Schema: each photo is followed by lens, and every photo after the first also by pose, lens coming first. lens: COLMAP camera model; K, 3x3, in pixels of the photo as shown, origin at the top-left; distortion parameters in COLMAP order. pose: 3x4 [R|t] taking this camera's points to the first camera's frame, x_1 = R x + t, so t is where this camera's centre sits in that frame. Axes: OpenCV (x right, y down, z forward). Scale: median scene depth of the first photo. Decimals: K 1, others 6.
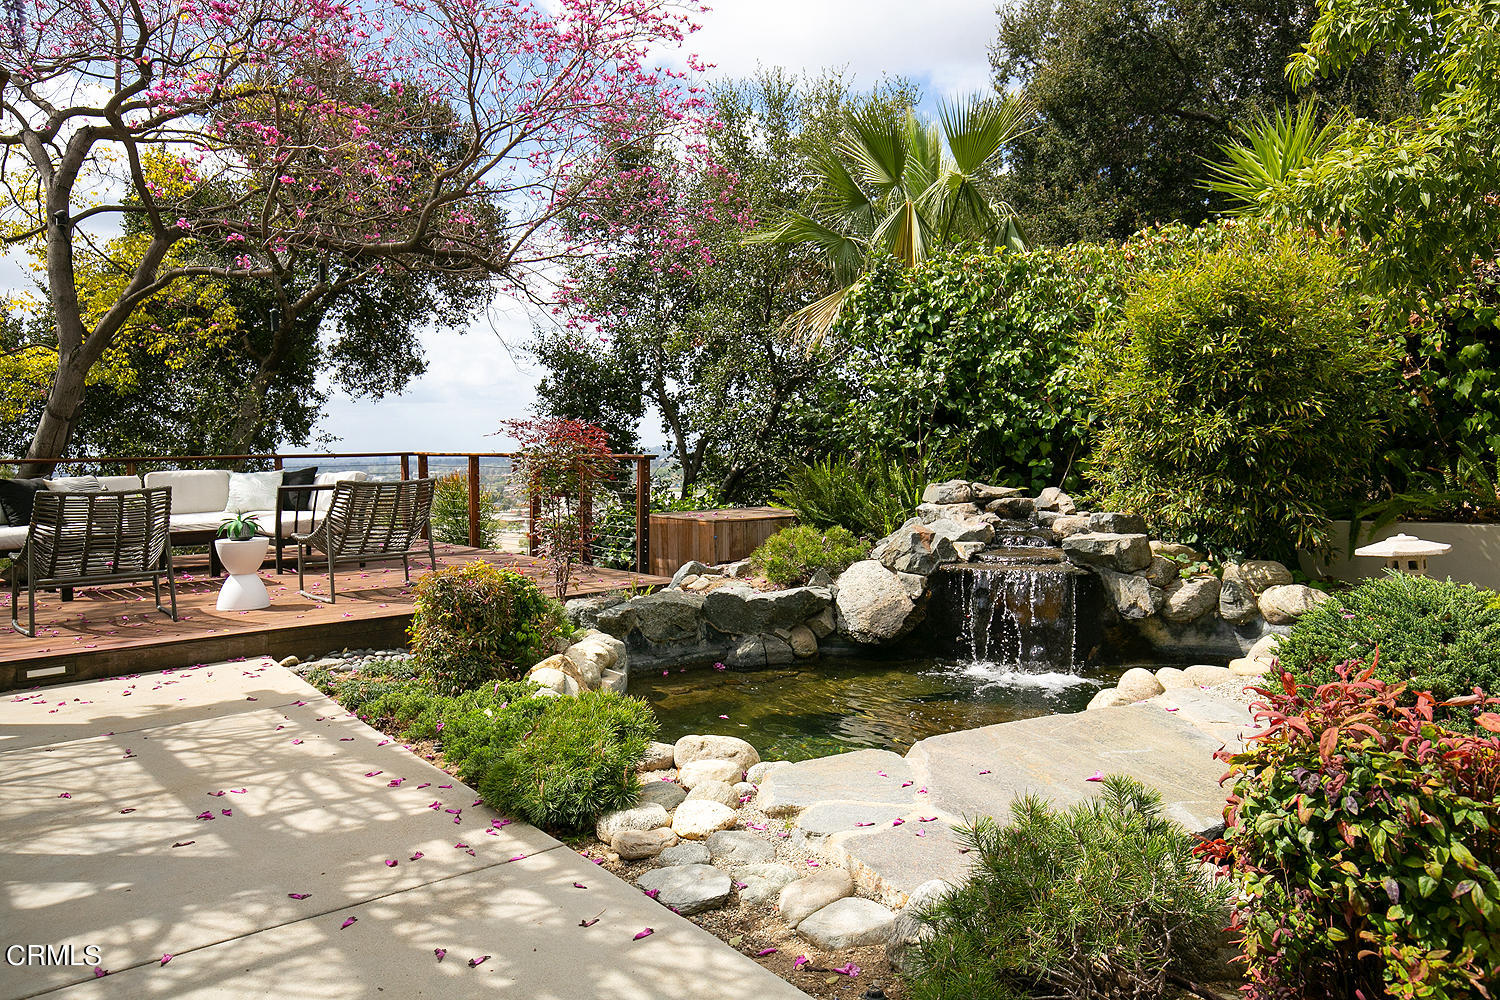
lens RADIAL K [[1061.8, 0, 749.7], [0, 1061.8, 495.0], [0, 0, 1]] dist [-0.002354, -0.002569]
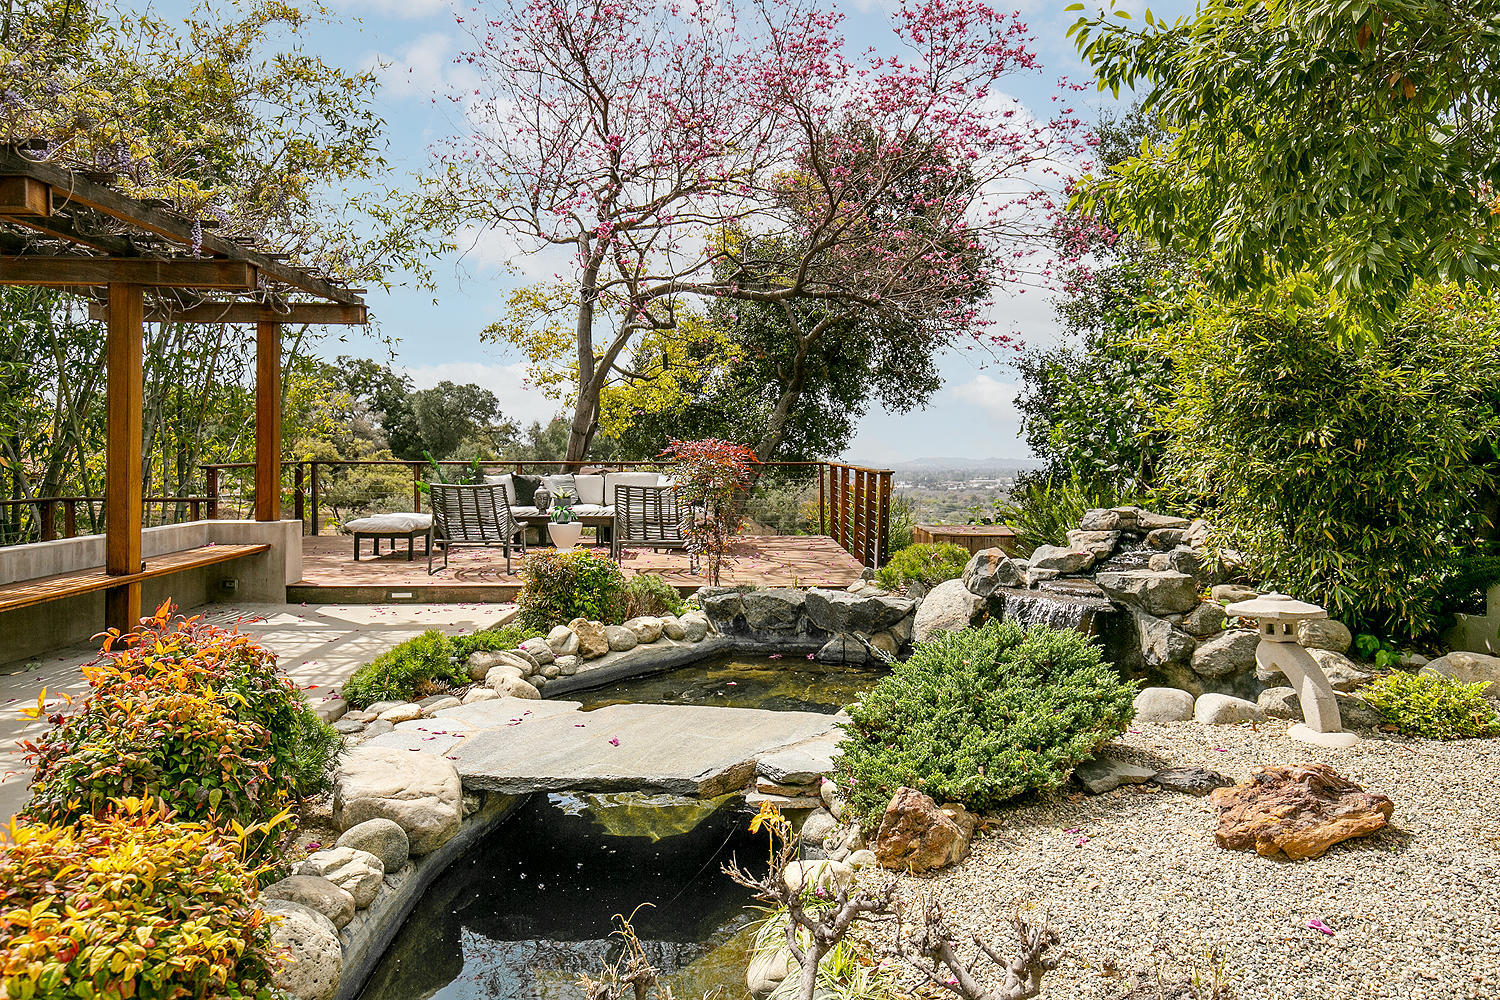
lens RADIAL K [[1077.3, 0, 749.0], [0, 1077.3, 499.7], [0, 0, 1]] dist [-0.002893, -0.000813]
pose [[0.768687, 0.044699, -0.638061, 0.658522], [-0.044980, 0.998863, 0.015786, -0.024815], [0.638042, 0.016565, 0.769824, 0.052912]]
